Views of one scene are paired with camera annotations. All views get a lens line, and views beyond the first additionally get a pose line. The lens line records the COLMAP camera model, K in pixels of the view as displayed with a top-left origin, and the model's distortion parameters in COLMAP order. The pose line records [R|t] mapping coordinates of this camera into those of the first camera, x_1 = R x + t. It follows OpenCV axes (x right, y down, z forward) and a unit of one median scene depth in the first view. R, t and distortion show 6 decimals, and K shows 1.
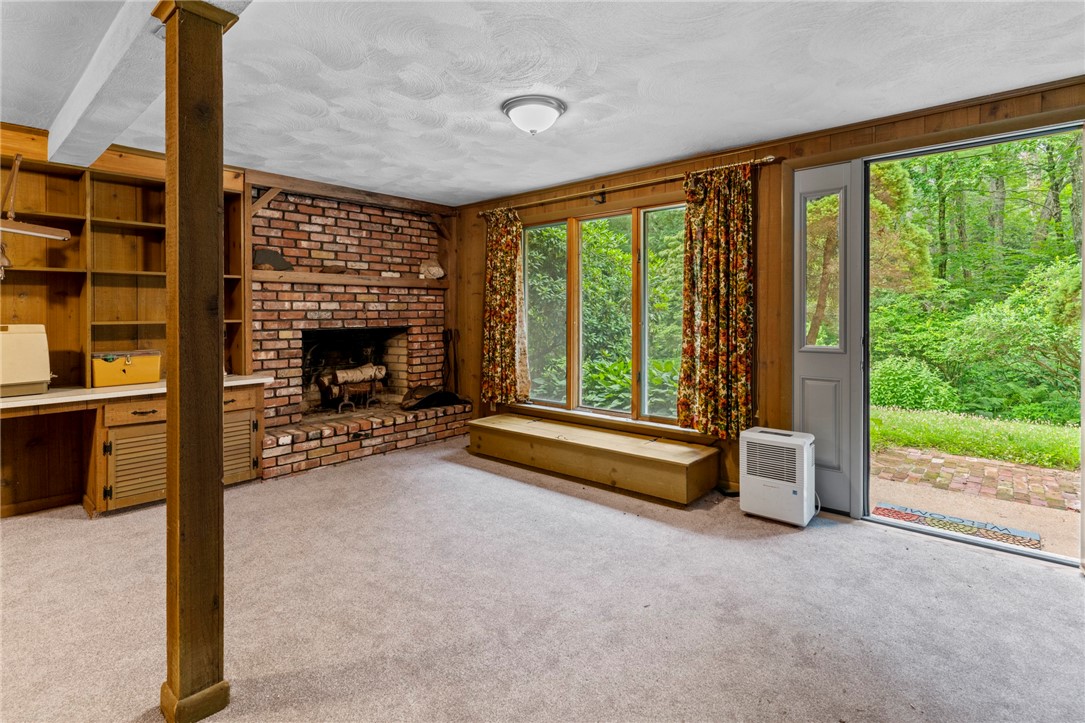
lens RADIAL K [[532.1, 0, 544.6], [0, 532.1, 318.7], [0, 0, 1]] dist [-0.001929, -0.000538]
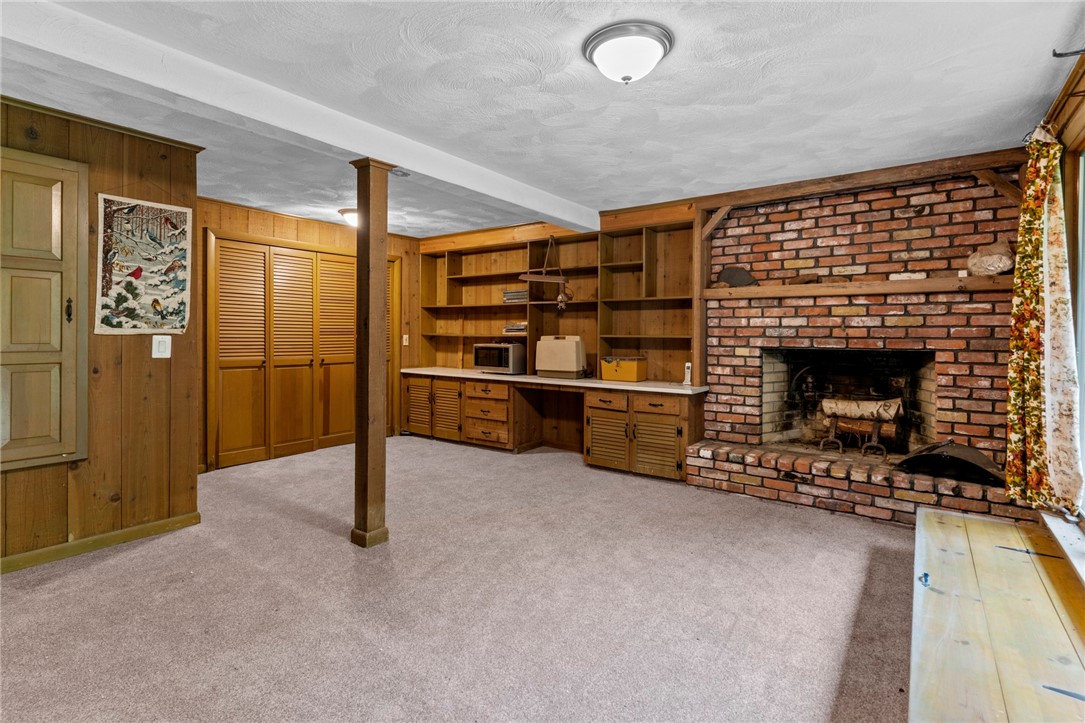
lens RADIAL K [[525.6, 0, 527.9], [0, 525.6, 334.5], [0, 0, 1]] dist [0.003326, 0.000435]
pose [[0.073516, 0.009857, -0.997245, 0.444814], [-0.015979, 0.999834, 0.008705, -0.003936], [0.997166, 0.015295, 0.073661, 0.522454]]
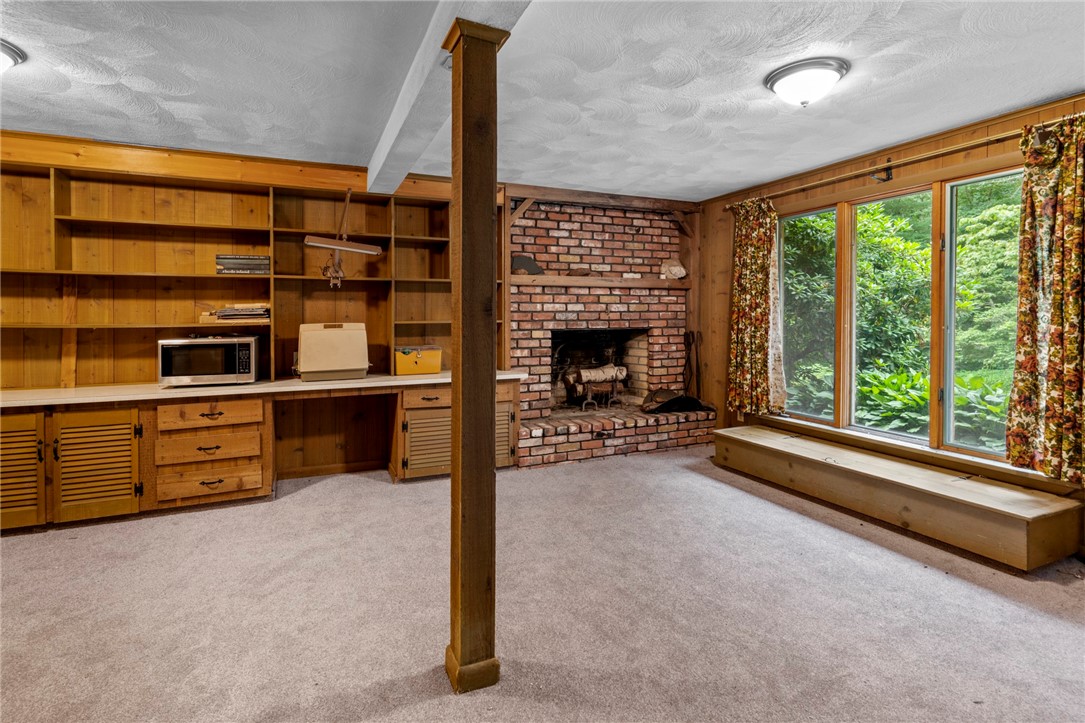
lens RADIAL K [[533.5, 0, 540.5], [0, 533.5, 322.1], [0, 0, 1]] dist [0.001330, 0.000465]
pose [[0.907188, 0.006974, -0.420668, -0.027593], [-0.005295, 0.999973, 0.005160, -0.000246], [0.420692, -0.002454, 0.907200, 0.024640]]
